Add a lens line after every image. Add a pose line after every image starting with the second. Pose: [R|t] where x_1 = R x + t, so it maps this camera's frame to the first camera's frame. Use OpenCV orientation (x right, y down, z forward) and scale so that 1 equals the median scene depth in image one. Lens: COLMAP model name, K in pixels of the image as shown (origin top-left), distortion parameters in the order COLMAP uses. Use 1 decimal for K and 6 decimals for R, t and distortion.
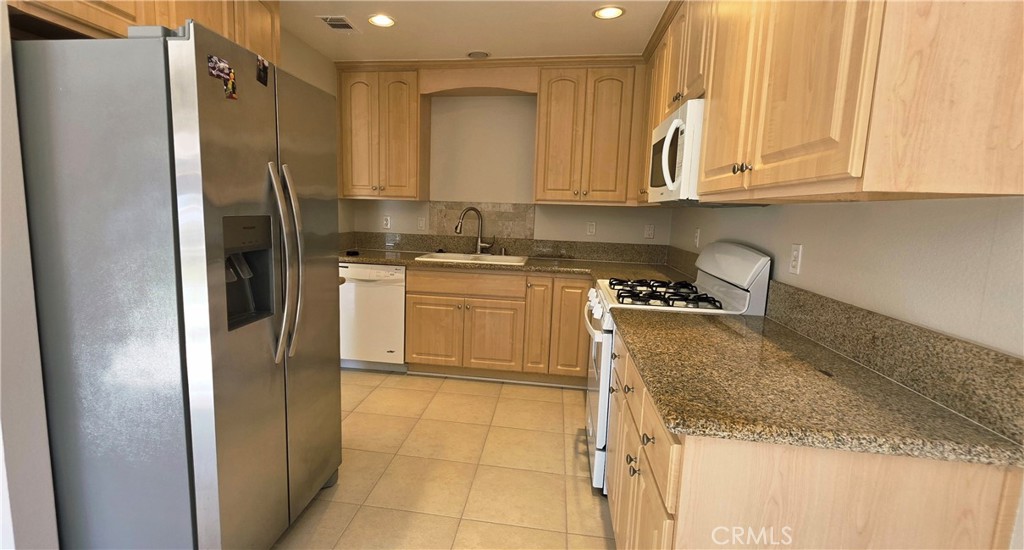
lens RADIAL K [[478.2, 0, 480.4], [0, 478.2, 276.7], [0, 0, 1]] dist [-0.001451, -0.000255]
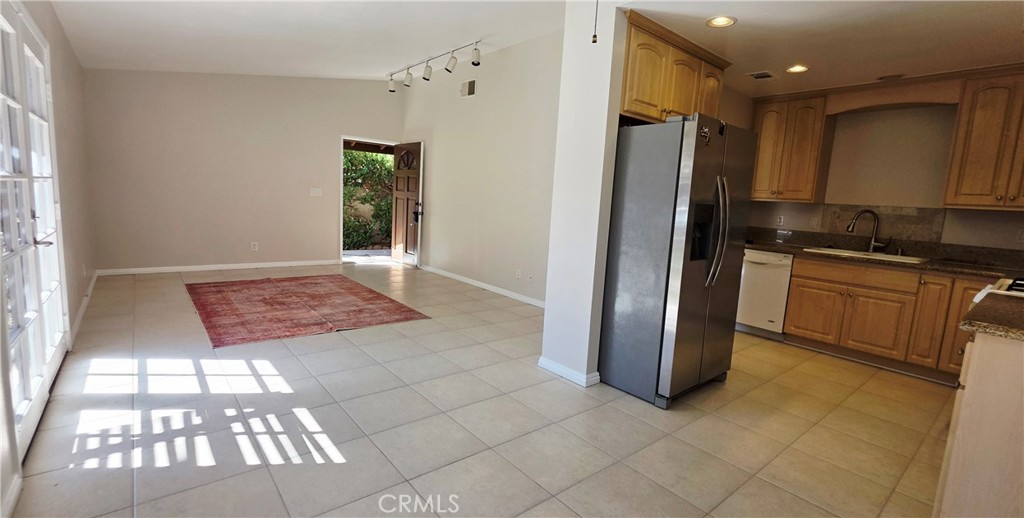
lens RADIAL K [[447.1, 0, 526.7], [0, 447.1, 258.3], [0, 0, 1]] dist [0.001815, 0.000230]
pose [[0.765035, 0.100536, -0.636093, 0.053290], [-0.126166, 0.991996, 0.005047, 0.068979], [0.631509, 0.076392, 0.771596, -0.334260]]
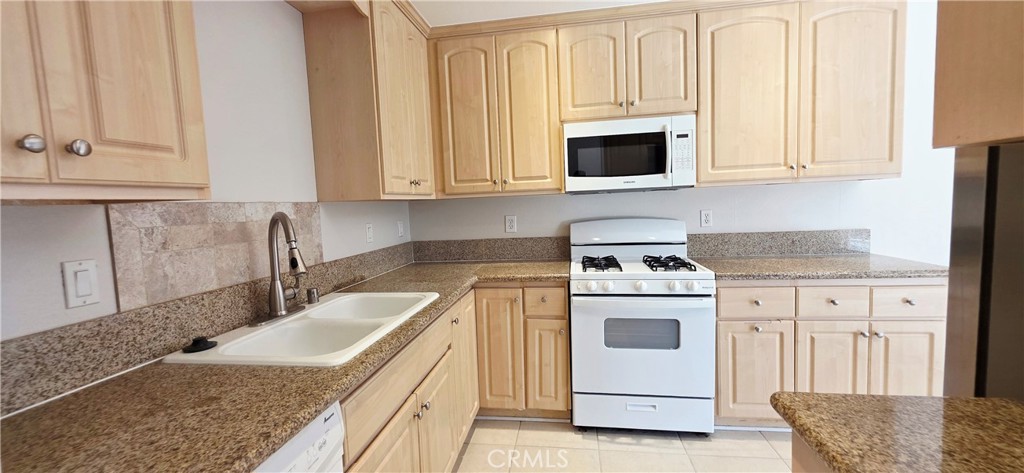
lens RADIAL K [[405.1, 0, 512.0], [0, 405.1, 236.5], [0, 0, 1]] dist [0.000030, -0.000007]
pose [[-0.006338, -0.113738, 0.993491, -0.417598], [0.182592, 0.976676, 0.112978, -0.136842], [-0.983168, 0.182120, 0.014577, 0.854153]]
